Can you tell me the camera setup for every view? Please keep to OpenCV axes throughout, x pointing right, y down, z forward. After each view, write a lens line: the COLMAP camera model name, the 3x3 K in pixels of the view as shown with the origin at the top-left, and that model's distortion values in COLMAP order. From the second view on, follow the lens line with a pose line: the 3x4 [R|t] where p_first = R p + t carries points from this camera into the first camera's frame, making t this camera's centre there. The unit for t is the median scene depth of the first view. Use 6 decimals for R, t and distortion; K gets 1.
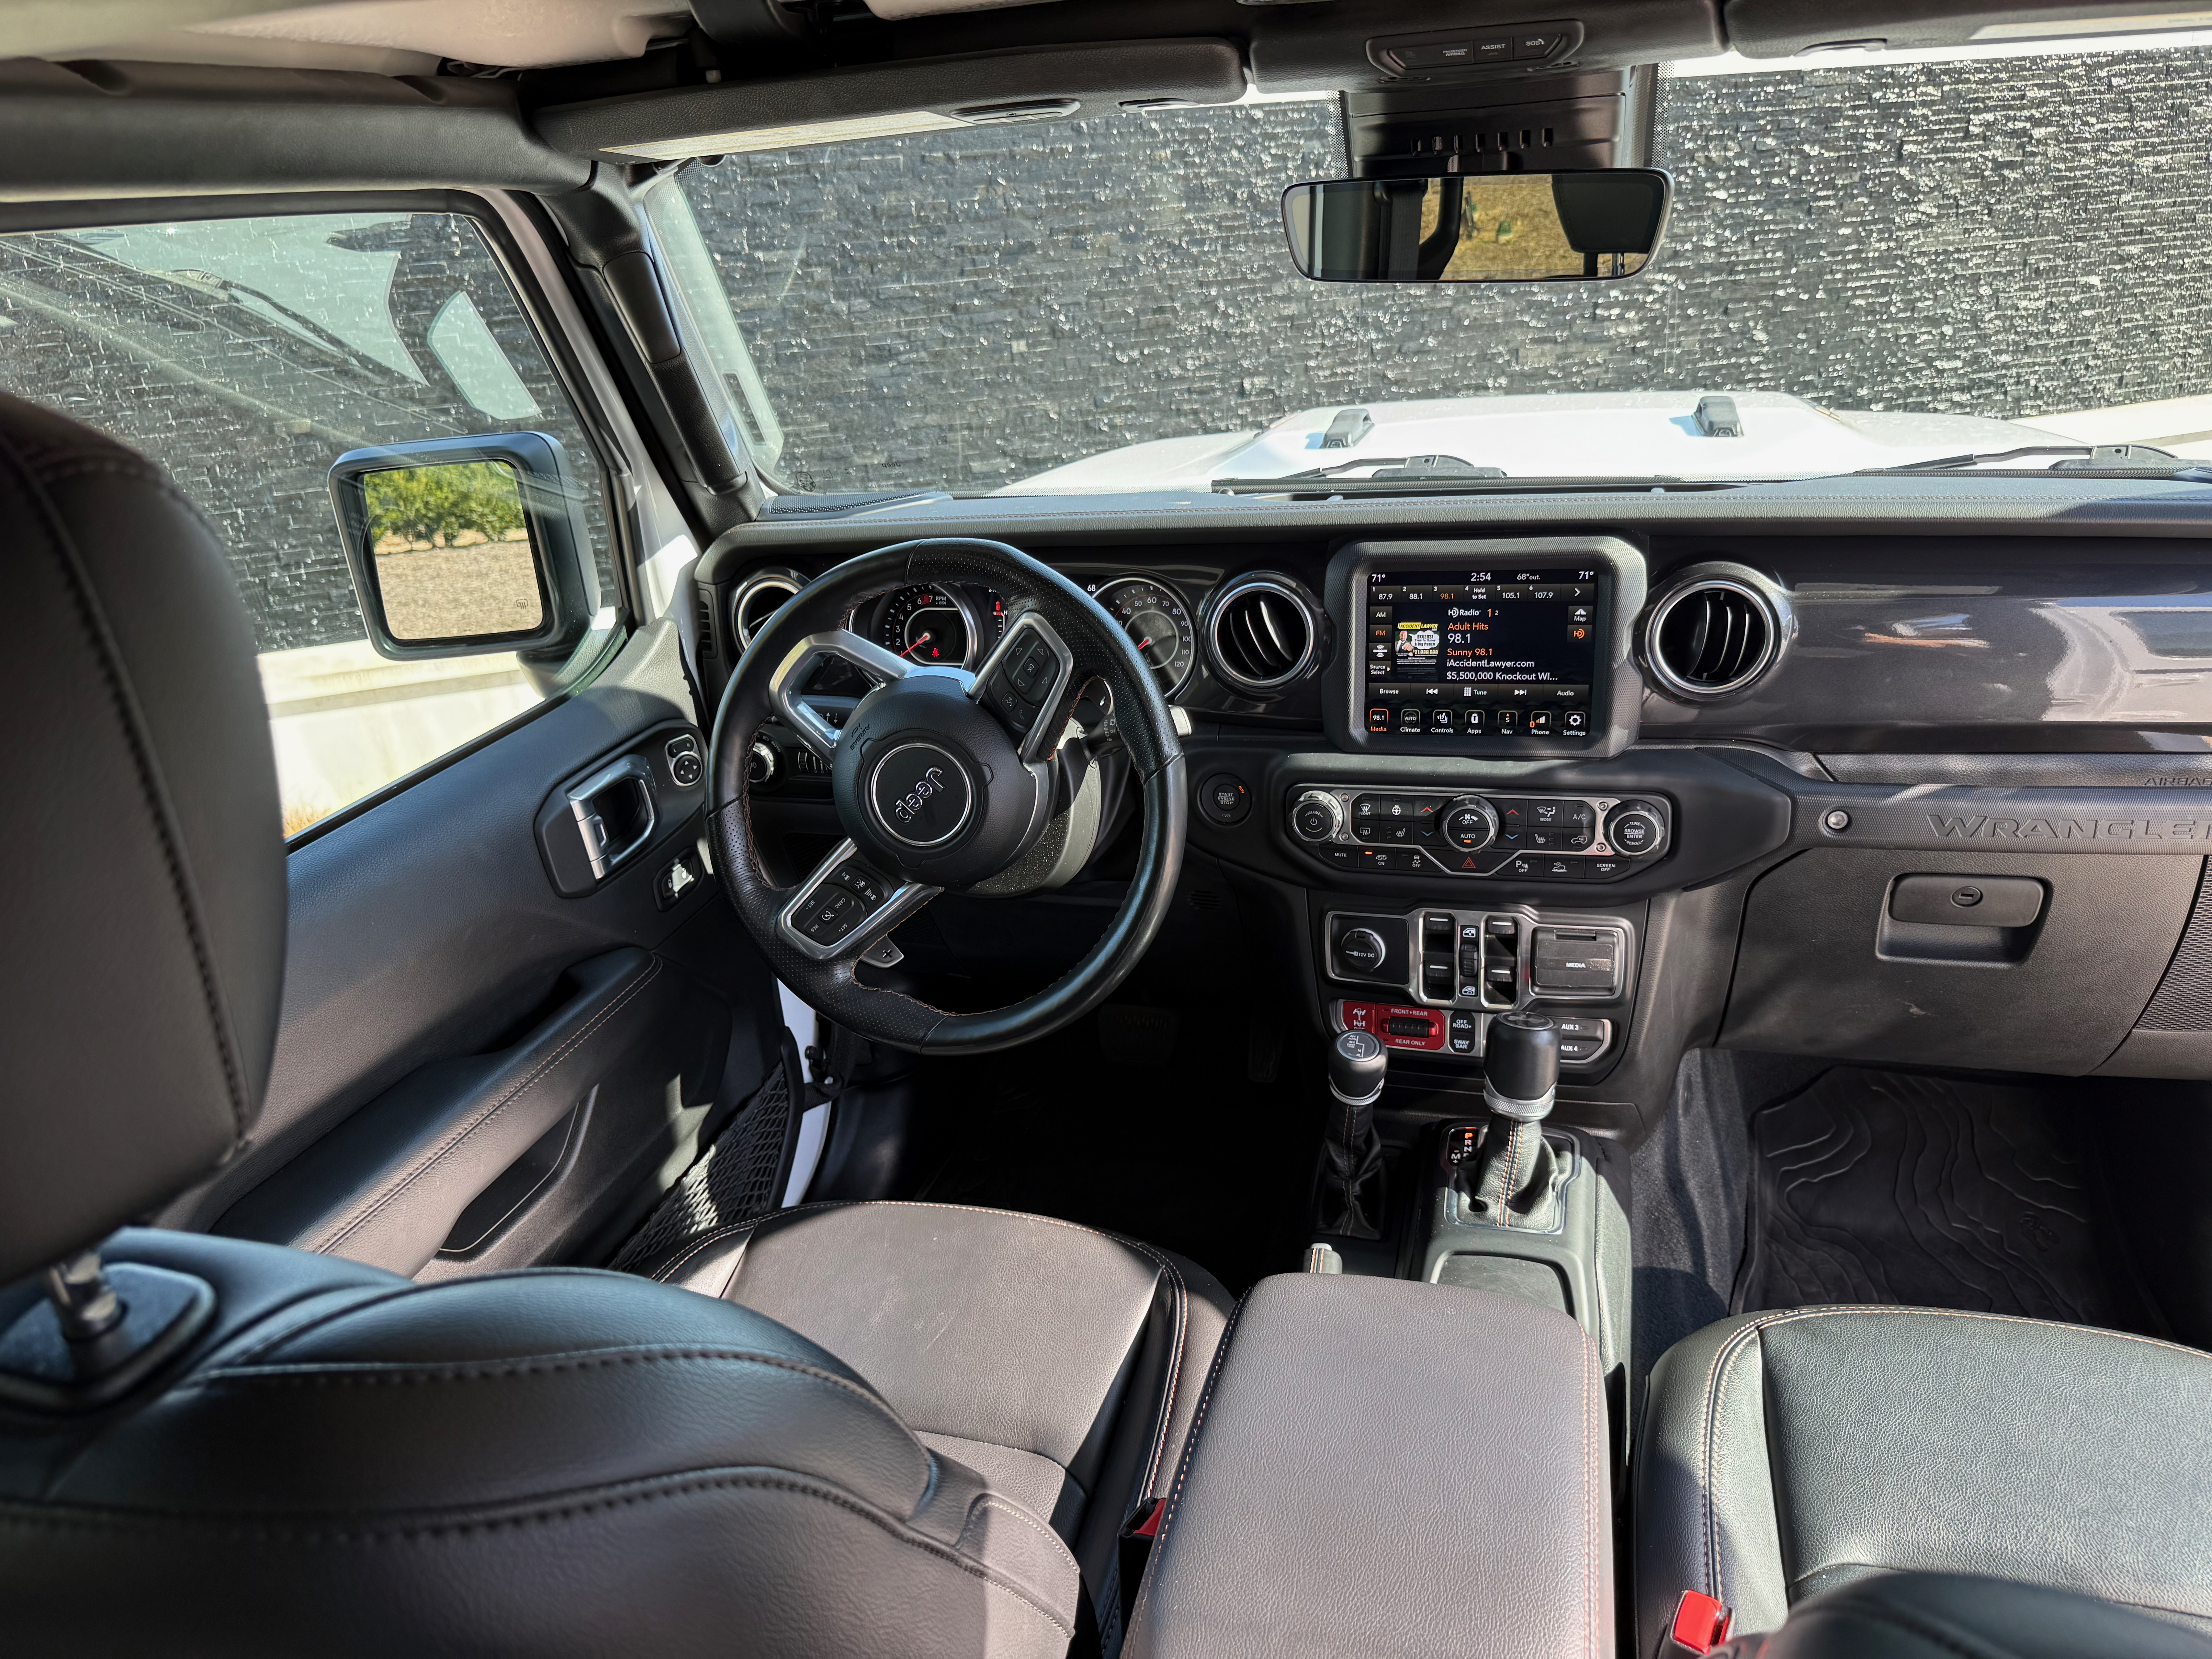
lens RADIAL K [[1563.5, 0, 1080.5], [0, 1563.5, 831.6], [0, 0, 1]] dist [-0.035585, -0.005096]
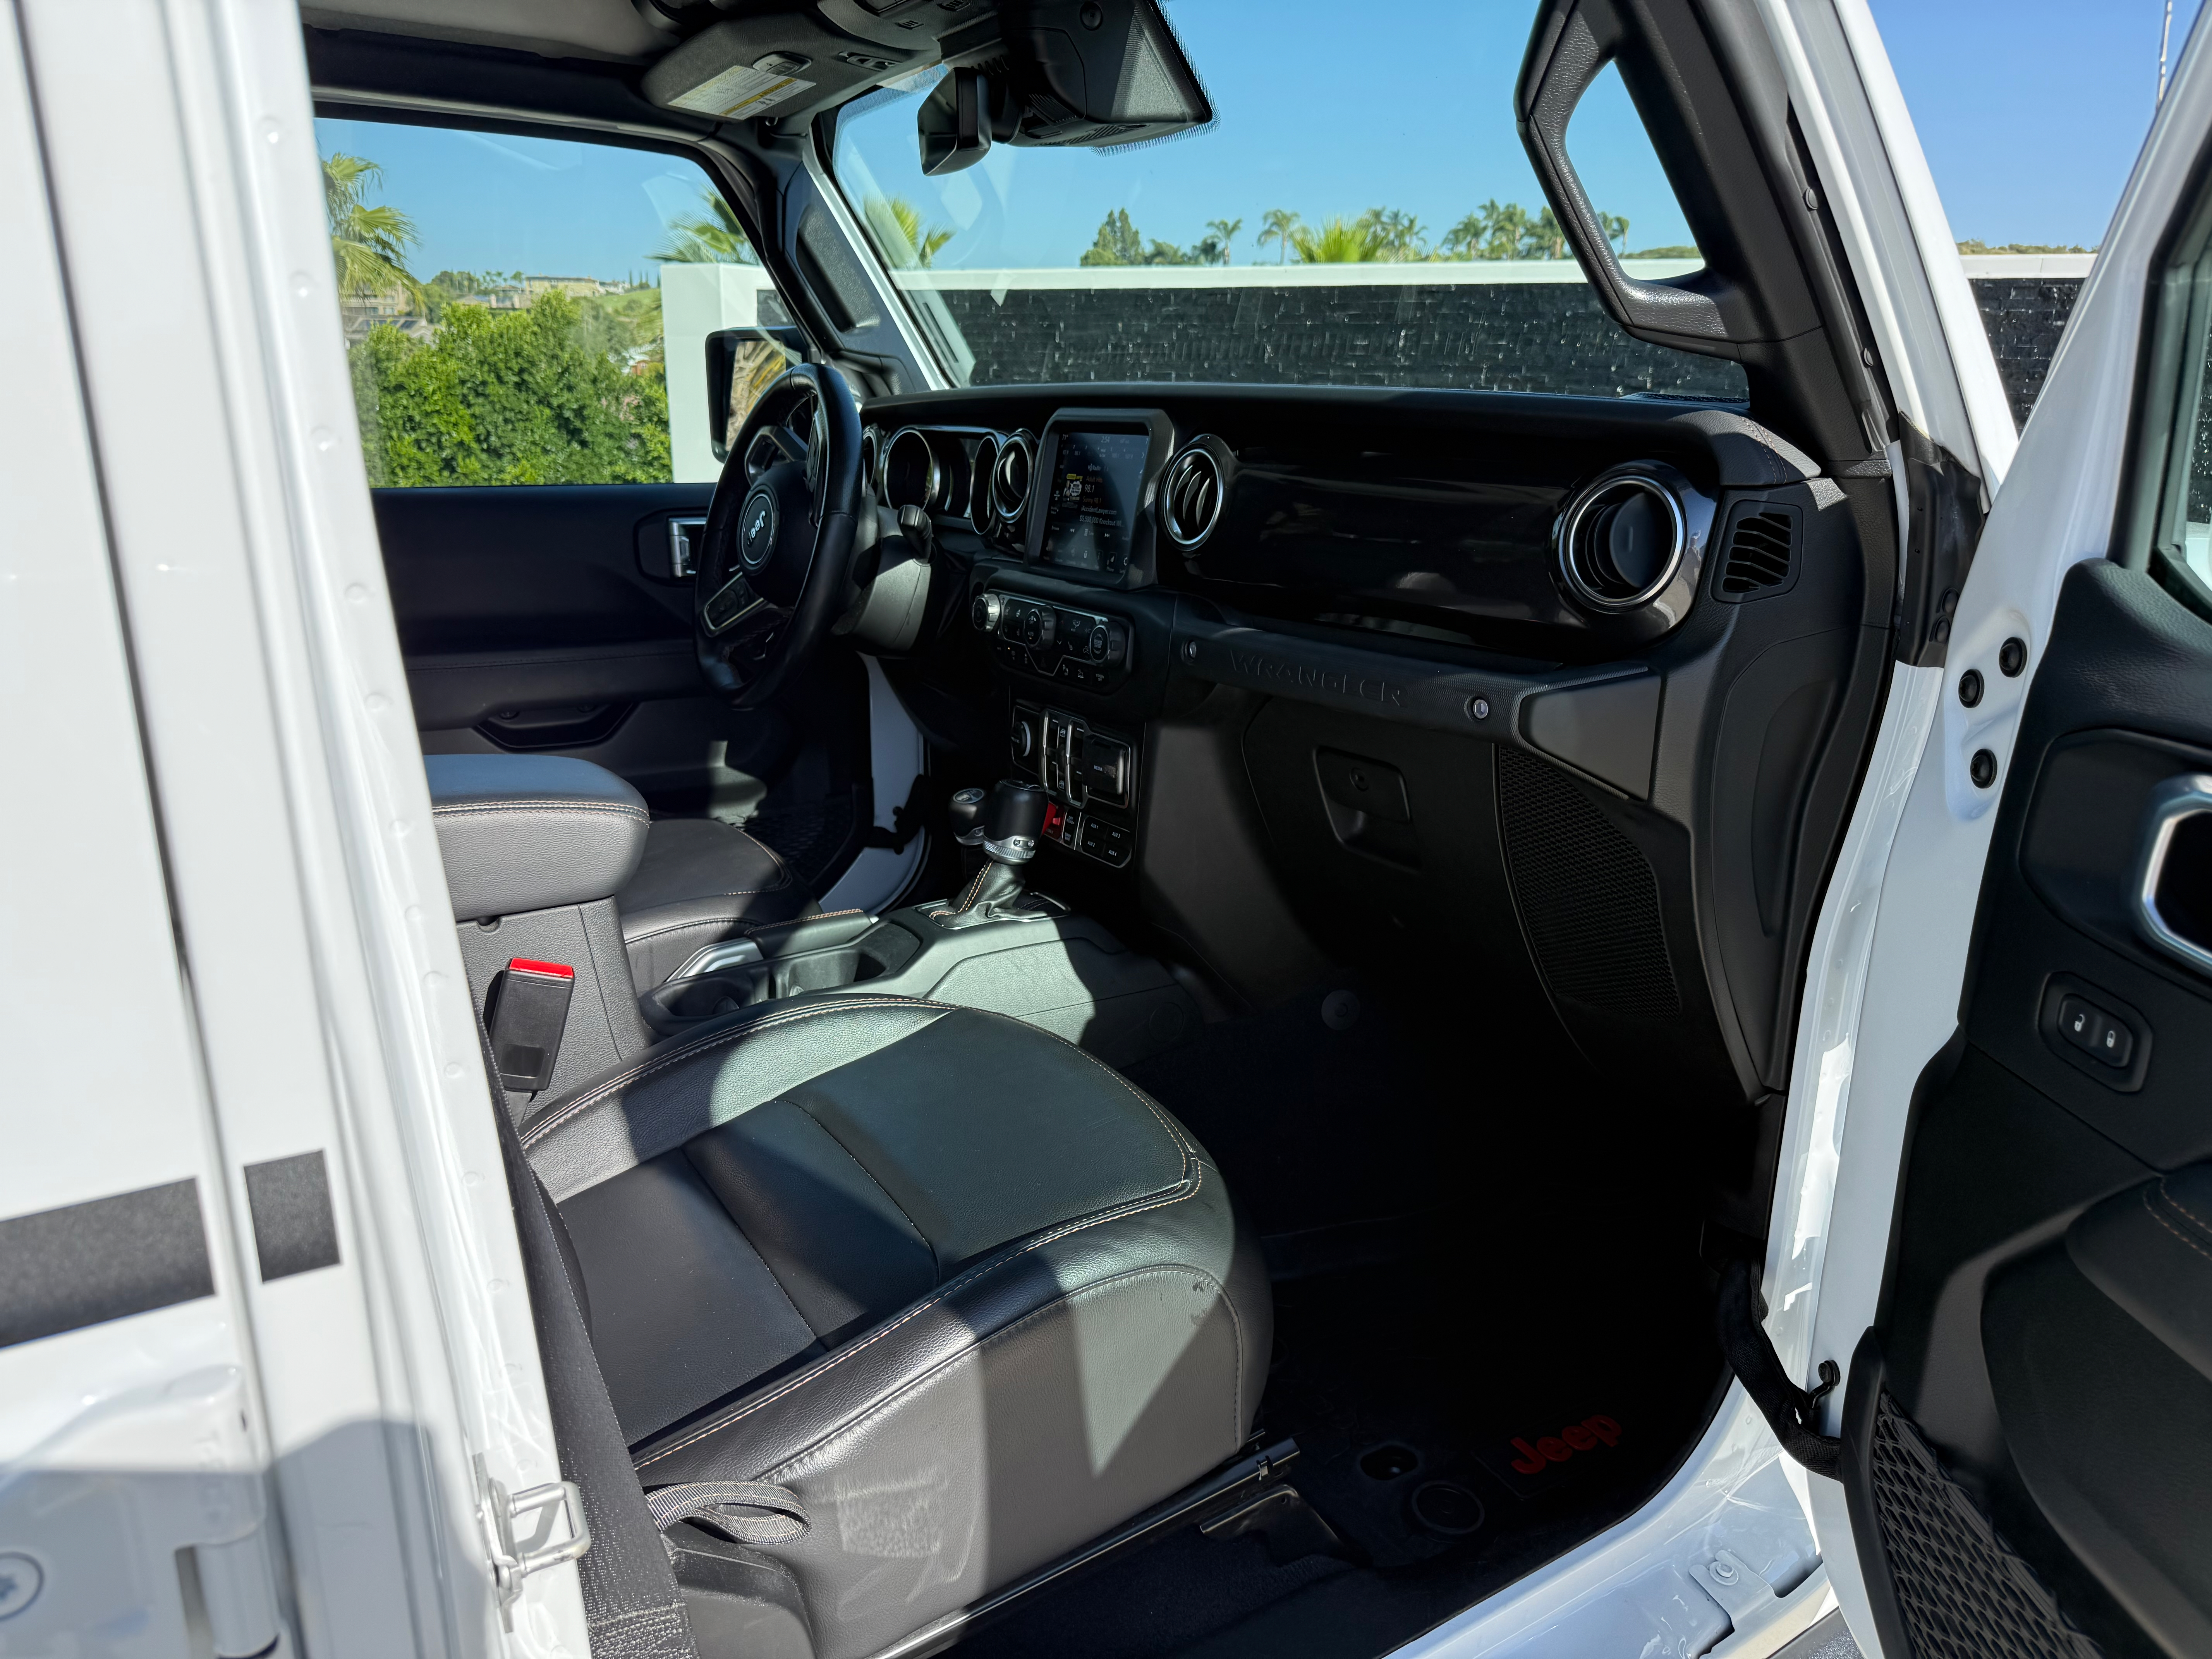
lens RADIAL K [[1522.3, 0, 1142.0], [0, 1522.3, 832.9], [0, 0, 1]] dist [0.151559, -0.255382]
pose [[0.744407, 0.261240, -0.614502, 1.056841], [-0.330395, 0.943842, 0.001010, 0.117486], [0.580256, 0.202277, 0.788915, 0.100043]]
